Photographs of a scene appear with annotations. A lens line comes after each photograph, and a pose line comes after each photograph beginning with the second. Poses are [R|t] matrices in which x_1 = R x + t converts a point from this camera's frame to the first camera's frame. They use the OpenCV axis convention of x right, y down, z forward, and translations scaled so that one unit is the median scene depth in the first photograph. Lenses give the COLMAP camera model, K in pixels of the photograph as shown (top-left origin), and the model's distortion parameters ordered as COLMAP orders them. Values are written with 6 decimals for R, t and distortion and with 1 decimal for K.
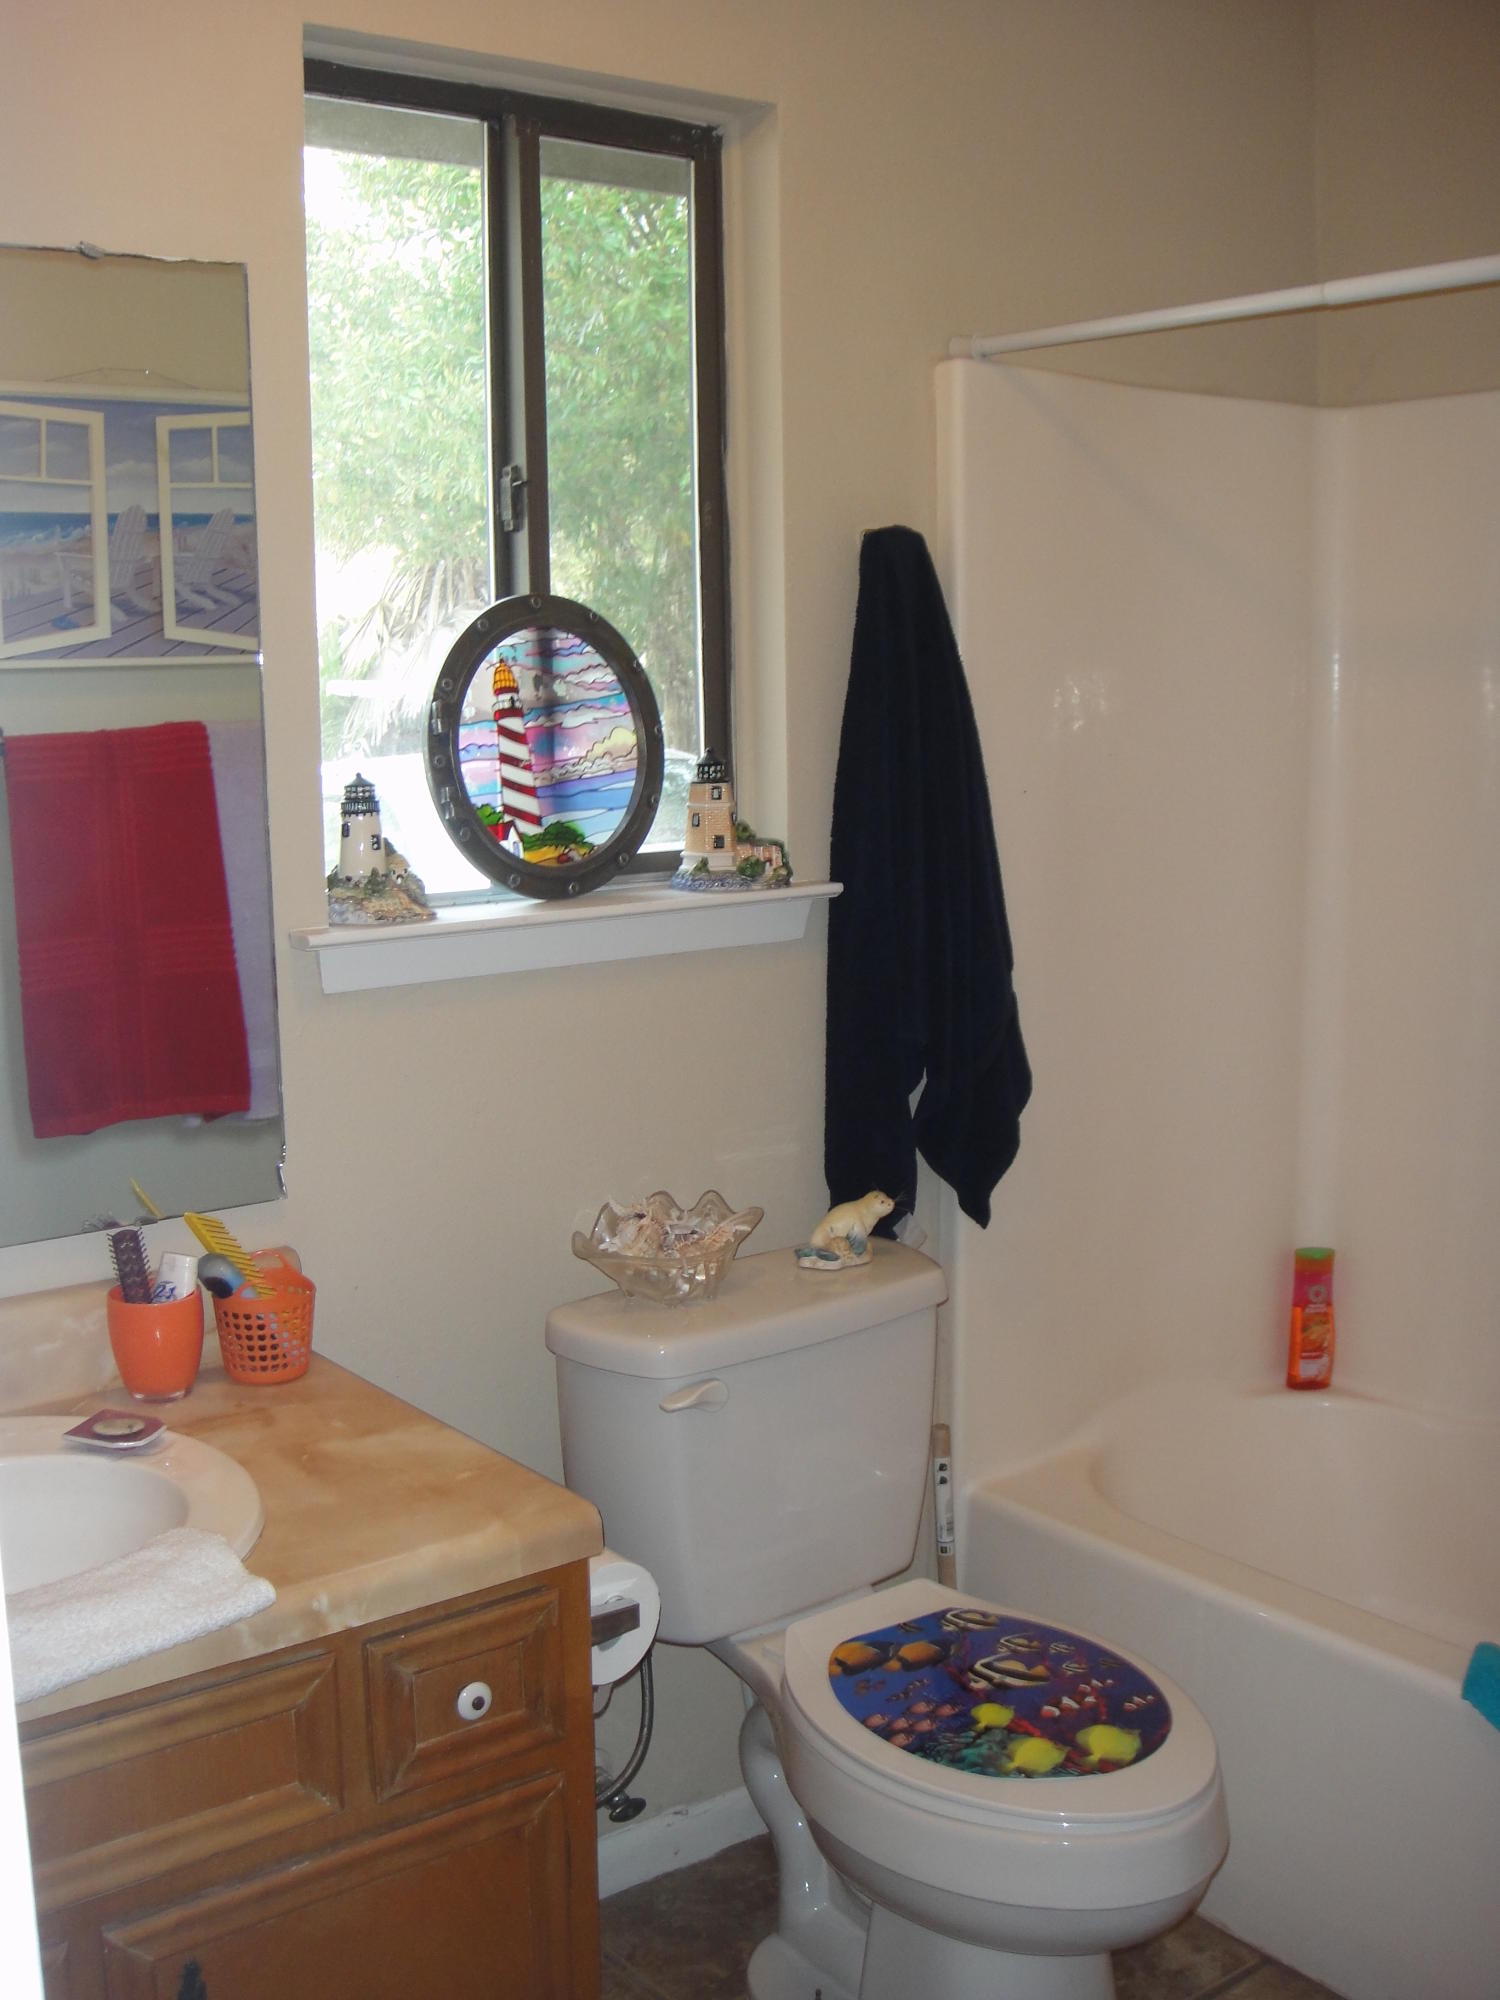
lens RADIAL K [[2135.8, 0, 690.2], [0, 2135.8, 1003.5], [0, 0, 1]] dist [-0.178015, 0.150438]
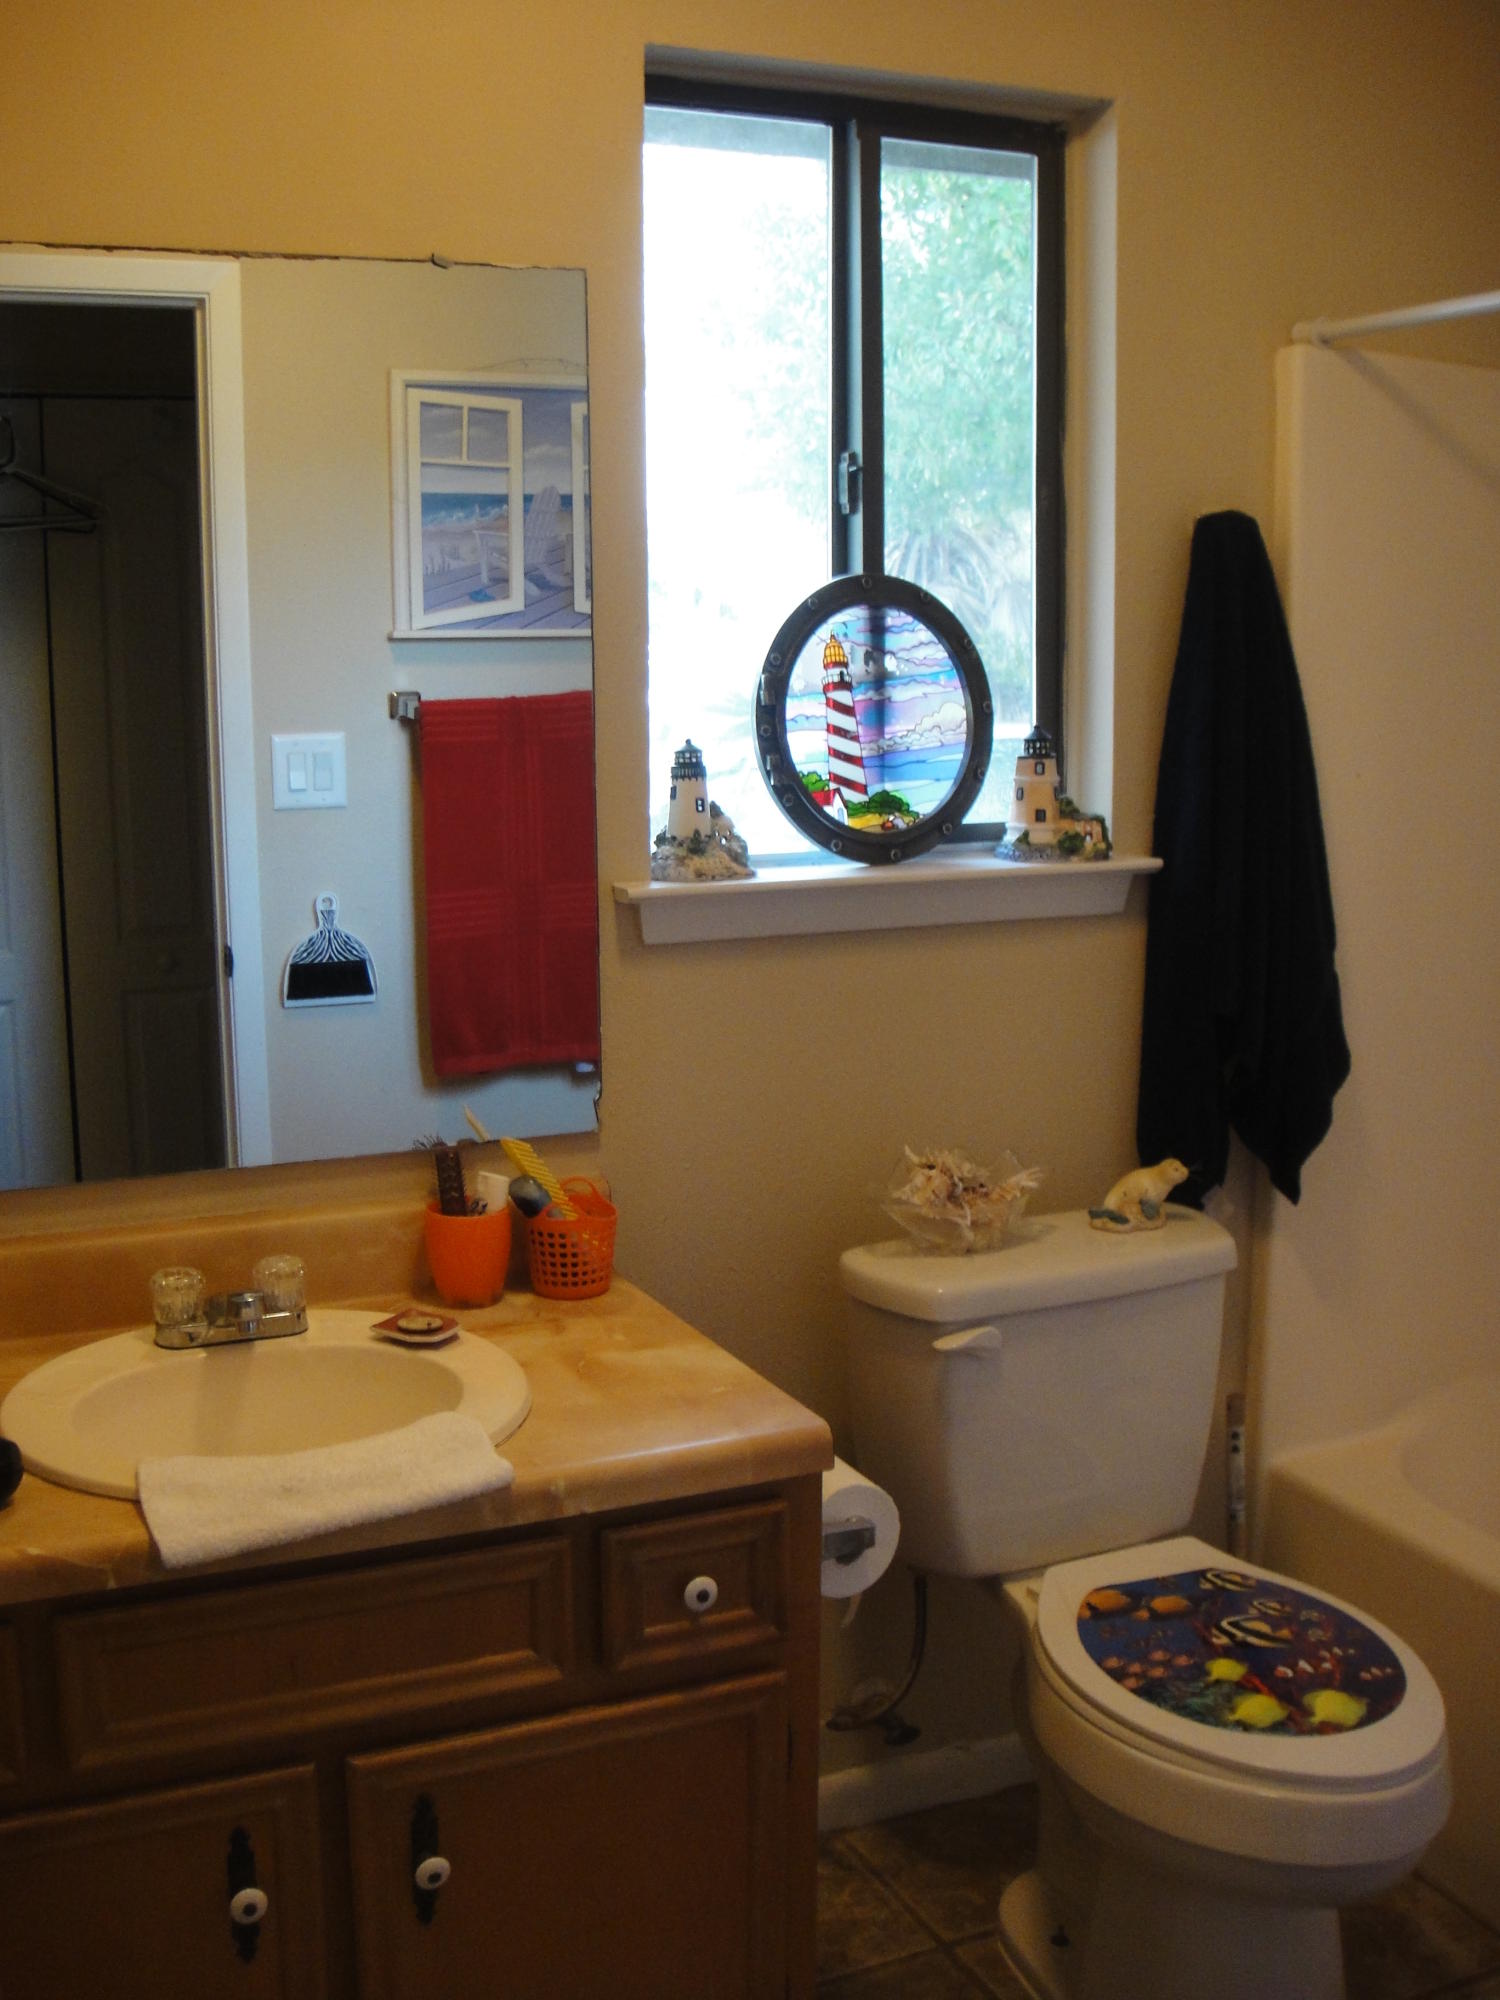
lens RADIAL K [[2135.8, 0, 690.2], [0, 2135.8, 1003.5], [0, 0, 1]] dist [-0.178015, 0.150438]
pose [[0.972666, 0.044850, -0.227835, 0.091257], [-0.042453, 0.998980, 0.015413, 0.007645], [0.228294, -0.005319, 0.973578, -0.046067]]
